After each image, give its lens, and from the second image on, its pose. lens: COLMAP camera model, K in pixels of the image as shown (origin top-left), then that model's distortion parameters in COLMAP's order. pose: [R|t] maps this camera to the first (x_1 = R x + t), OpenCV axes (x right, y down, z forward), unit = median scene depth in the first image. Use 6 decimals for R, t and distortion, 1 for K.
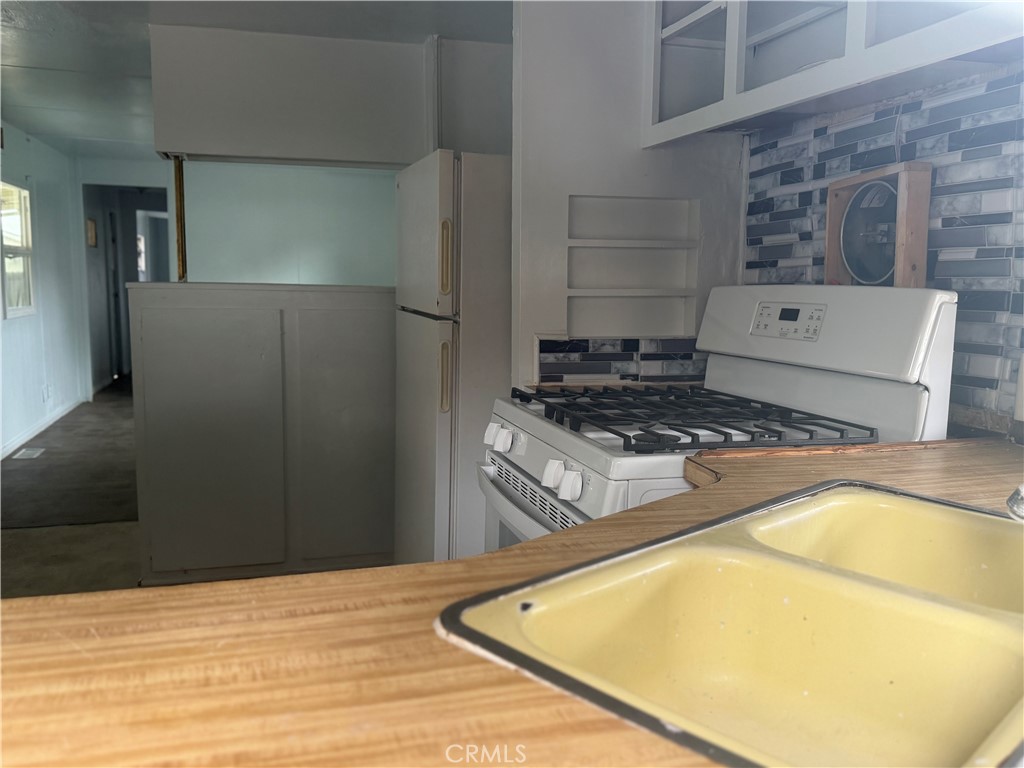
lens RADIAL K [[867.7, 0, 527.8], [0, 867.7, 383.6], [0, 0, 1]] dist [0.085331, -0.158416]
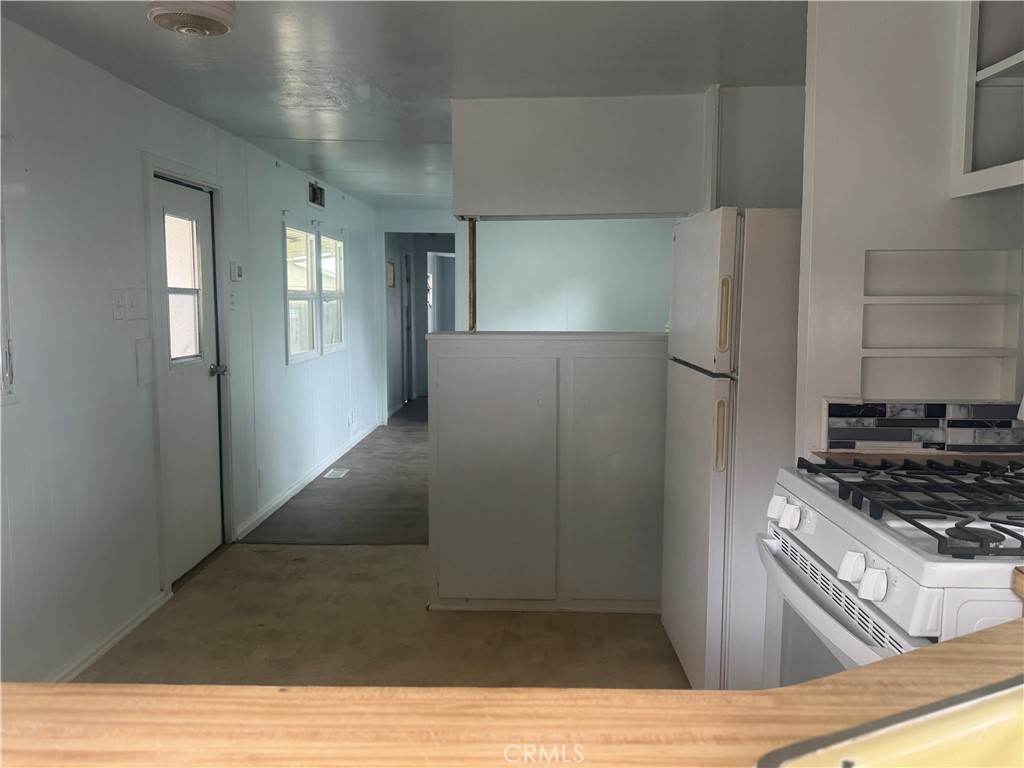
lens RADIAL K [[867.7, 0, 507.7], [0, 867.7, 381.6], [0, 0, 1]] dist [0.085331, -0.158416]
pose [[0.948731, 0.016051, -0.315676, -0.018388], [-0.026925, 0.999184, -0.030116, -0.038380], [0.314935, 0.037071, 0.948389, -0.010654]]
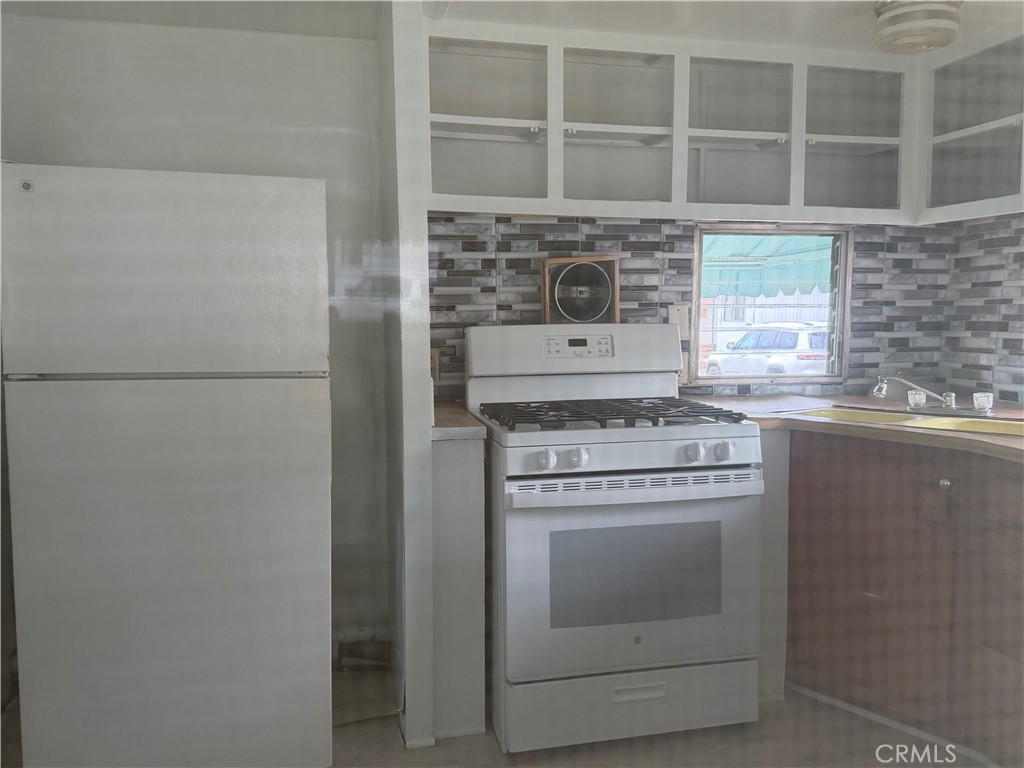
lens RADIAL K [[867.7, 0, 509.4], [0, 867.7, 384.1], [0, 0, 1]] dist [0.085331, -0.158416]
pose [[0.064710, -0.098736, 0.993007, -1.091503], [0.123137, 0.988278, 0.090241, -0.138867], [-0.990278, 0.116436, 0.076110, 0.869895]]
